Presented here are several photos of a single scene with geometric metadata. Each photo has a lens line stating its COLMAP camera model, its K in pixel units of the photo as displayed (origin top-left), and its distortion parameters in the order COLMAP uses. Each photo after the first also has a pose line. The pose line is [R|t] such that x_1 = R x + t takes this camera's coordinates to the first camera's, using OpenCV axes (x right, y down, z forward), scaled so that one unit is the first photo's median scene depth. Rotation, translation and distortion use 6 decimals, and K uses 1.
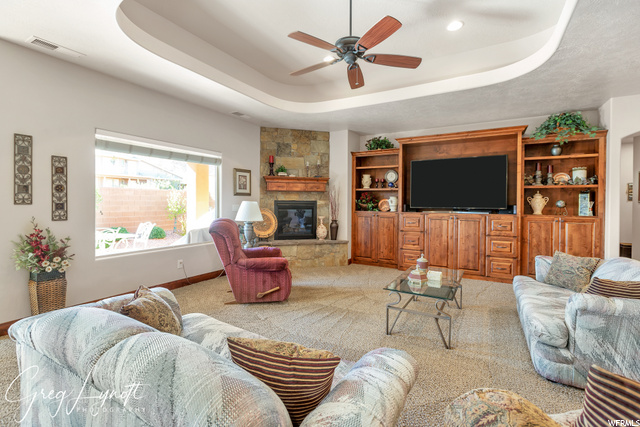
lens RADIAL K [[293.0, 0, 320.0], [0, 293.0, 213.5], [0, 0, 1]] dist [-0.000171, -0.000167]
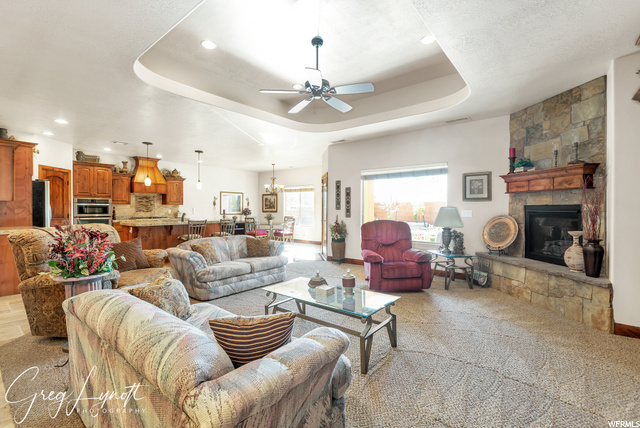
lens RADIAL K [[293.0, 0, 320.0], [0, 293.0, 214.0], [0, 0, 1]] dist [-0.000171, -0.000167]
pose [[-0.156294, 0.007415, -0.987683, 0.689706], [-0.039607, 0.999120, 0.013768, -0.011767], [0.986916, 0.041271, -0.155863, 0.619759]]
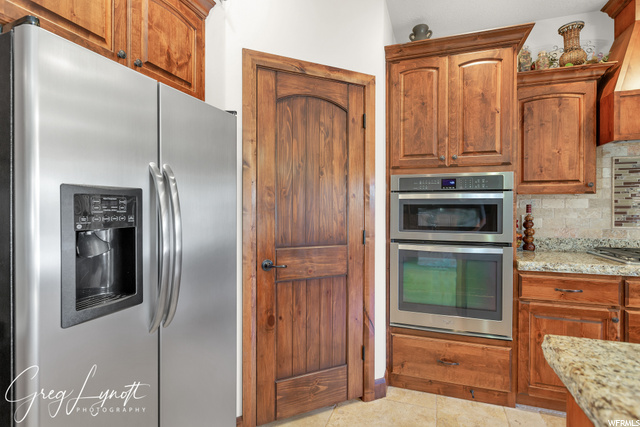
lens RADIAL K [[323.7, 0, 322.6], [0, 323.7, 205.8], [0, 0, 1]] dist [0.001289, 0.000305]
pose [[-0.980590, -0.009333, -0.195849, -0.214445], [-0.016018, 0.999341, 0.032577, 0.004593], [0.195416, 0.035082, -0.980093, -0.229345]]
